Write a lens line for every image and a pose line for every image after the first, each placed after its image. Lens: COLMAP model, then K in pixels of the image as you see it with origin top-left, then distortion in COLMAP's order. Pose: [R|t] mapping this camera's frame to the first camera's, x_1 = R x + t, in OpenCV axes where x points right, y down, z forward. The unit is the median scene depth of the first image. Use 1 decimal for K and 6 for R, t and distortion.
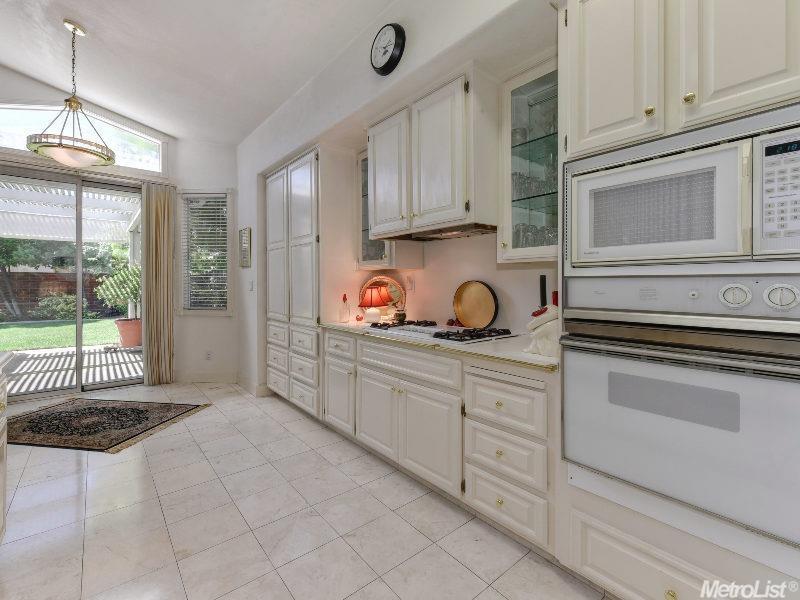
lens RADIAL K [[350.0, 0, 399.0], [0, 350.0, 285.4], [0, 0, 1]] dist [-0.000127, -0.000423]
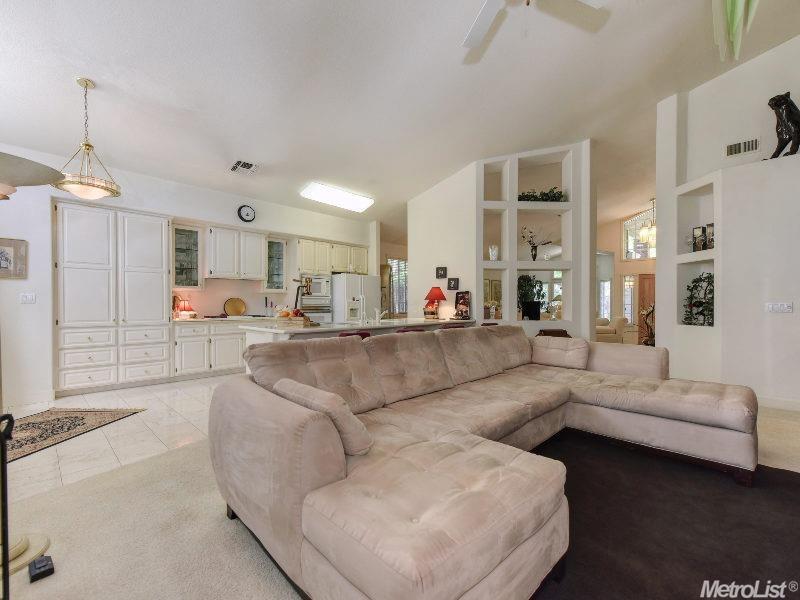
lens RADIAL K [[364.0, 0, 402.8], [0, 364.0, 304.2], [0, 0, 1]] dist [-0.000268, -0.000379]
pose [[-0.095641, -0.003528, 0.995410, -2.207830], [-0.000021, 0.999994, 0.003542, 0.018783], [-0.995416, 0.000318, -0.095640, 0.033133]]
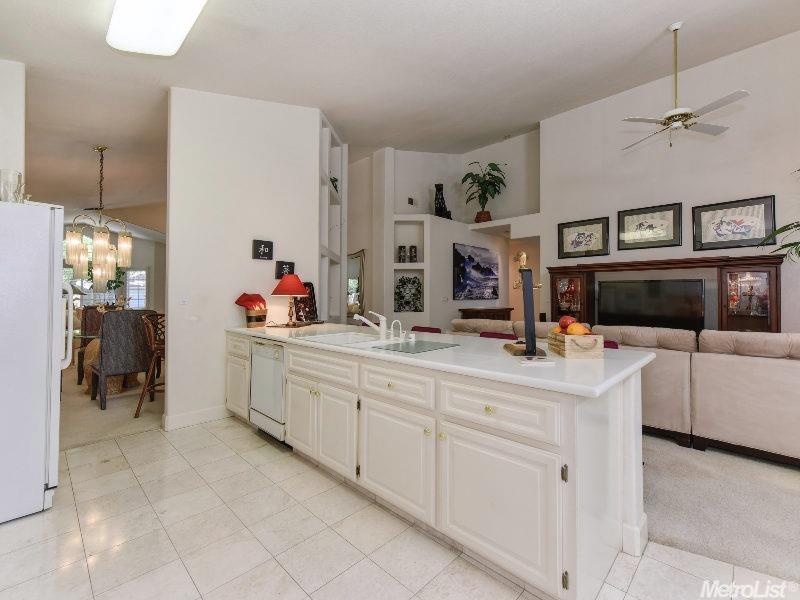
lens RADIAL K [[355.1, 0, 408.9], [0, 355.1, 288.8], [0, 0, 1]] dist [0.000415, 0.000156]
pose [[-0.994879, 0.001957, -0.101056, -0.338773], [0.003597, 0.999865, -0.016047, -0.000942], [0.101011, -0.016328, -0.994751, 0.980608]]
